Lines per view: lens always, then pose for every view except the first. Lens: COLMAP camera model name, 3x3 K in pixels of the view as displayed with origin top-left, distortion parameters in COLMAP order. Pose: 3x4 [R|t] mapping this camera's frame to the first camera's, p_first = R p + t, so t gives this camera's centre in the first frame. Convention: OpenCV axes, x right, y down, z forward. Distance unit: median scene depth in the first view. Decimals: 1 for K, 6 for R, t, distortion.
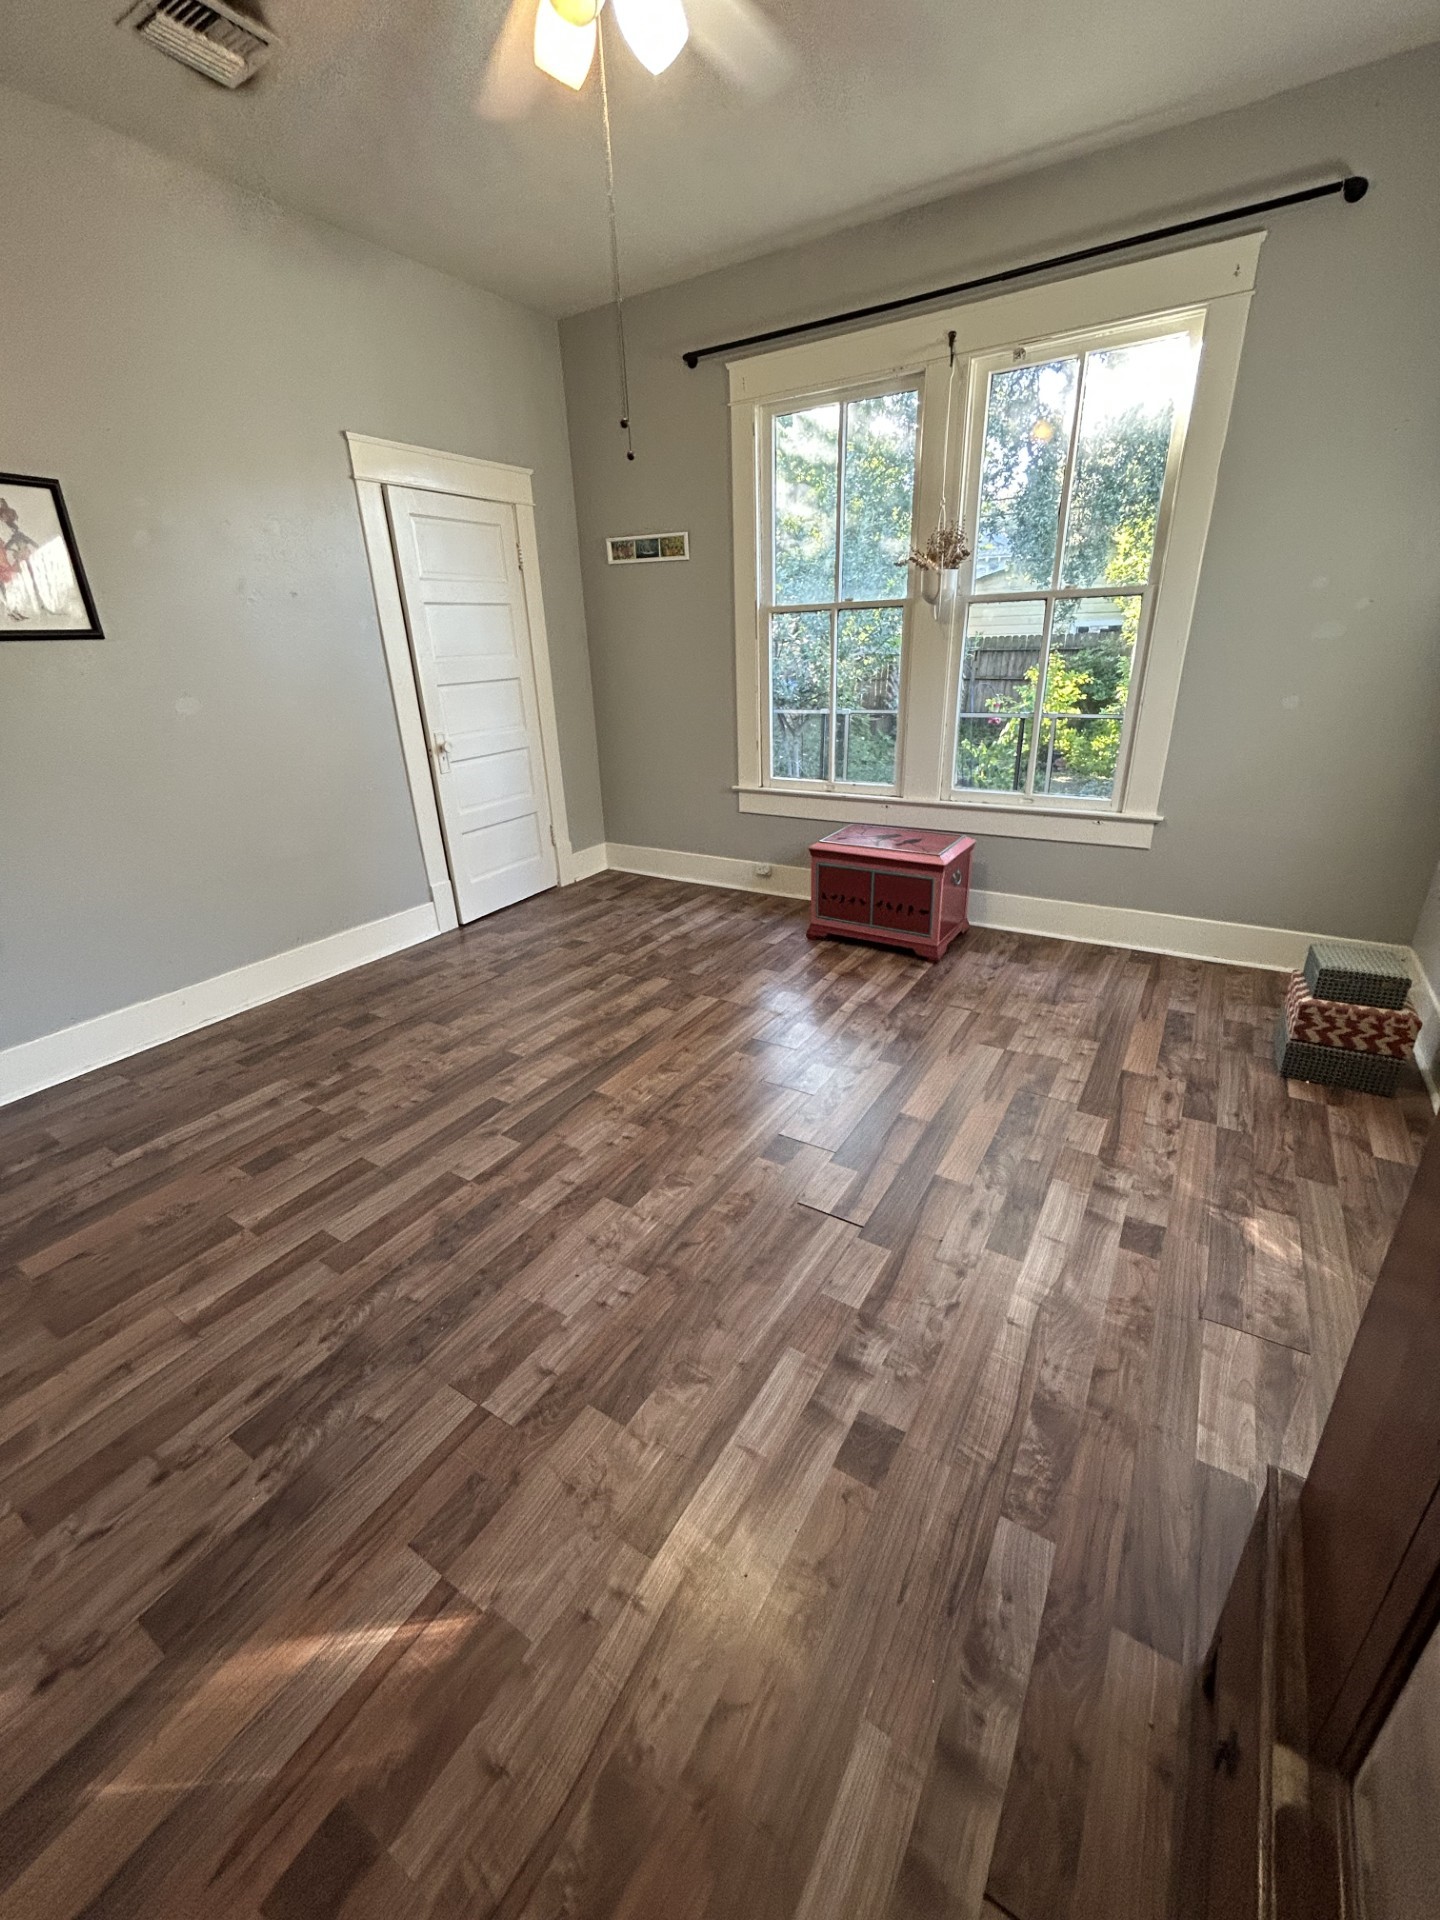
lens RADIAL K [[785.9, 0, 709.1], [0, 785.9, 959.6], [0, 0, 1]] dist [0.000366, 0.000497]
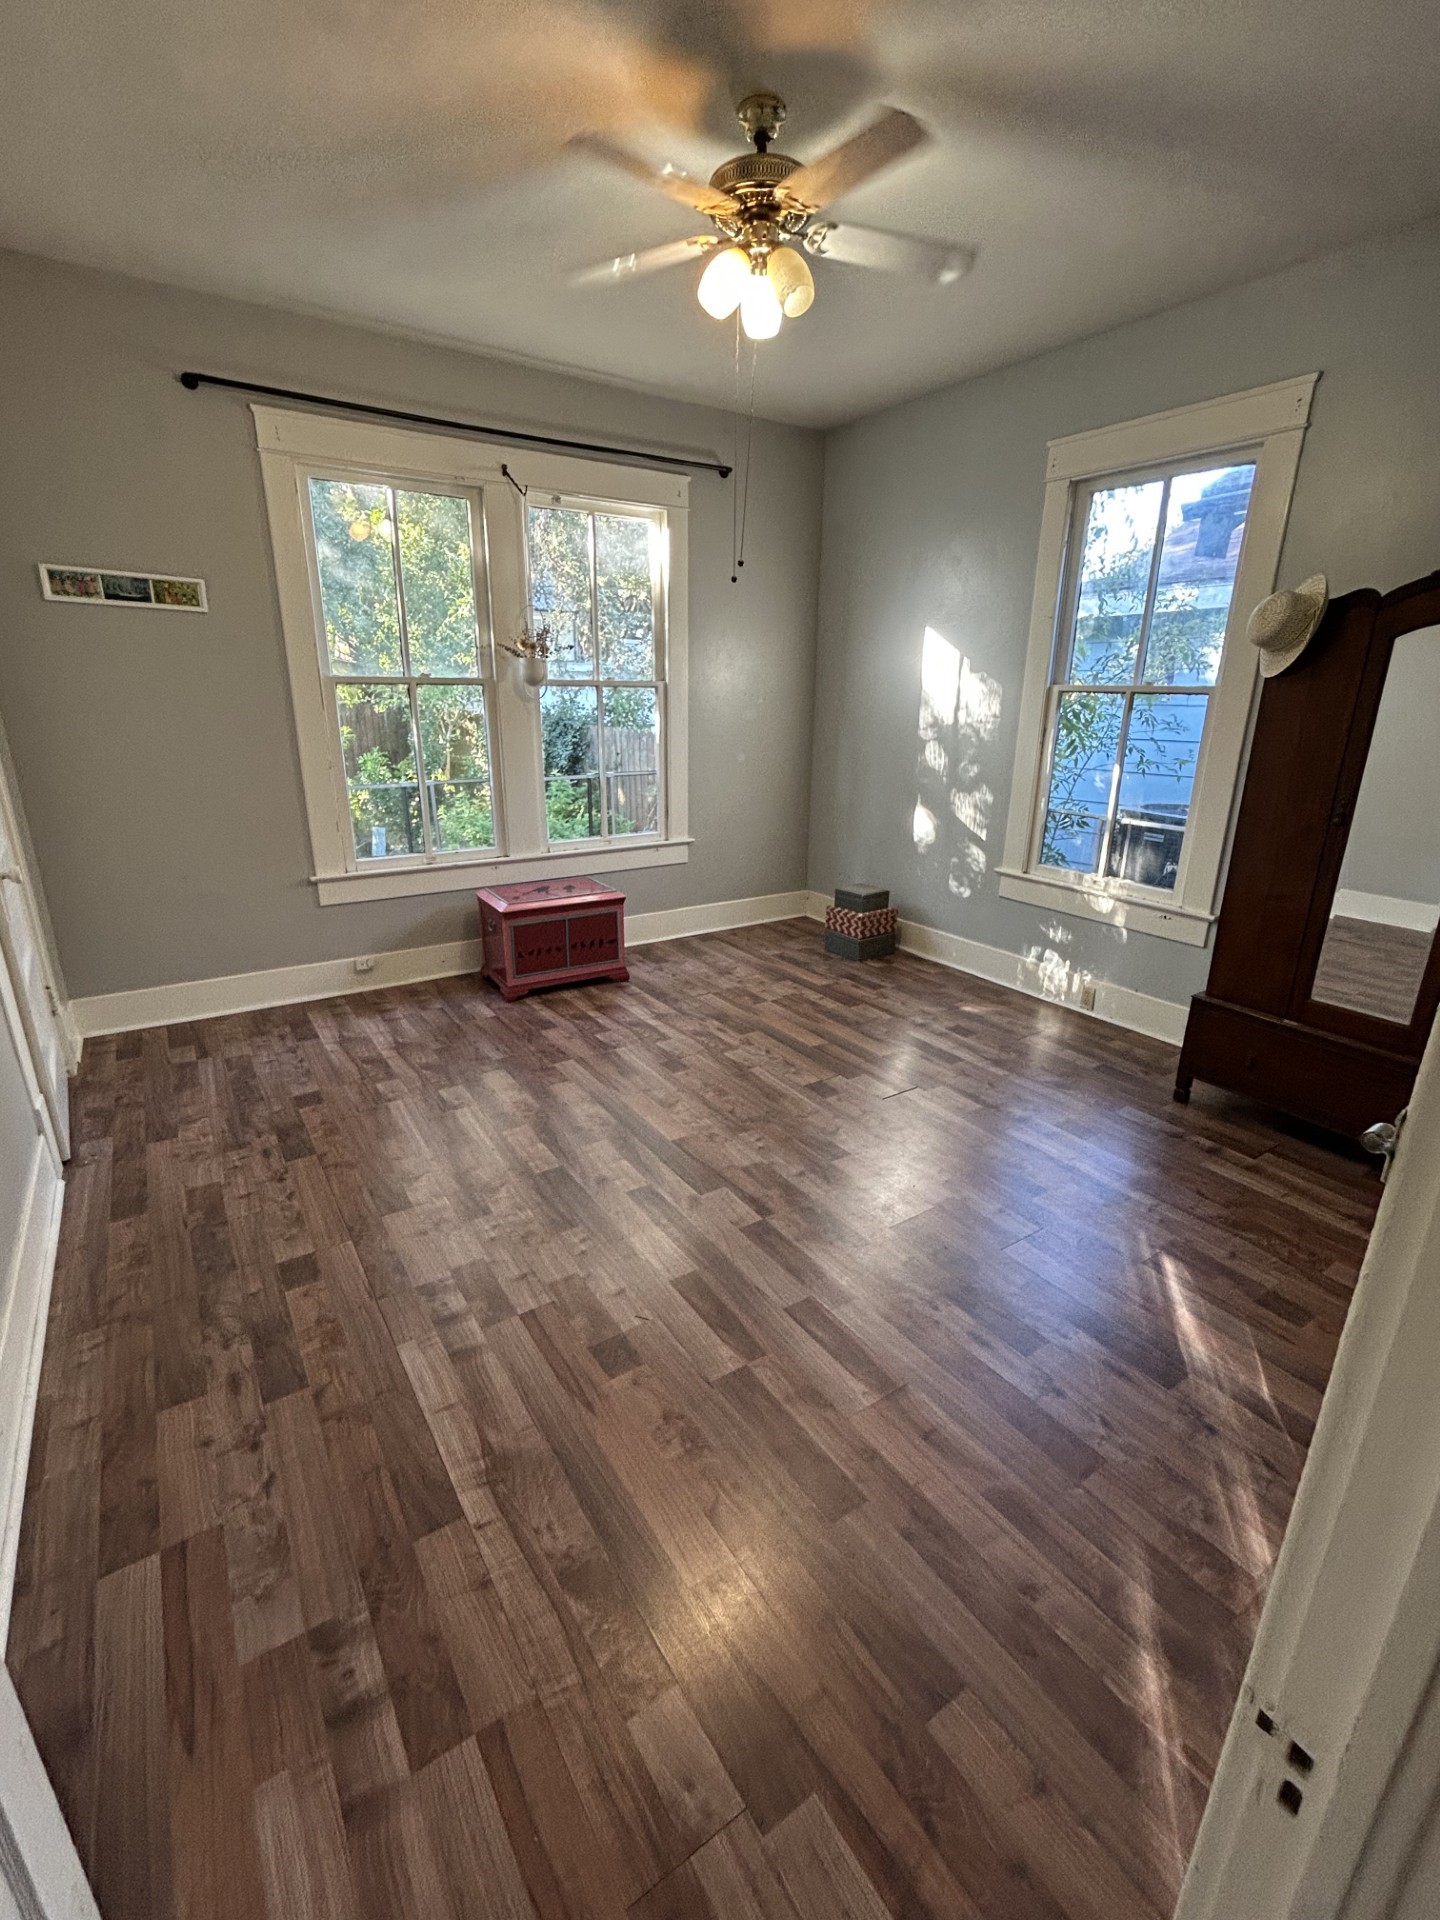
lens RADIAL K [[868.8, 0, 717.4], [0, 868.8, 965.3], [0, 0, 1]] dist [-0.000708, -0.001041]
pose [[0.398462, -0.239789, 0.885285, -0.825100], [0.328033, 0.938633, 0.106593, -0.114157], [-0.856517, 0.247930, 0.452669, 0.293282]]
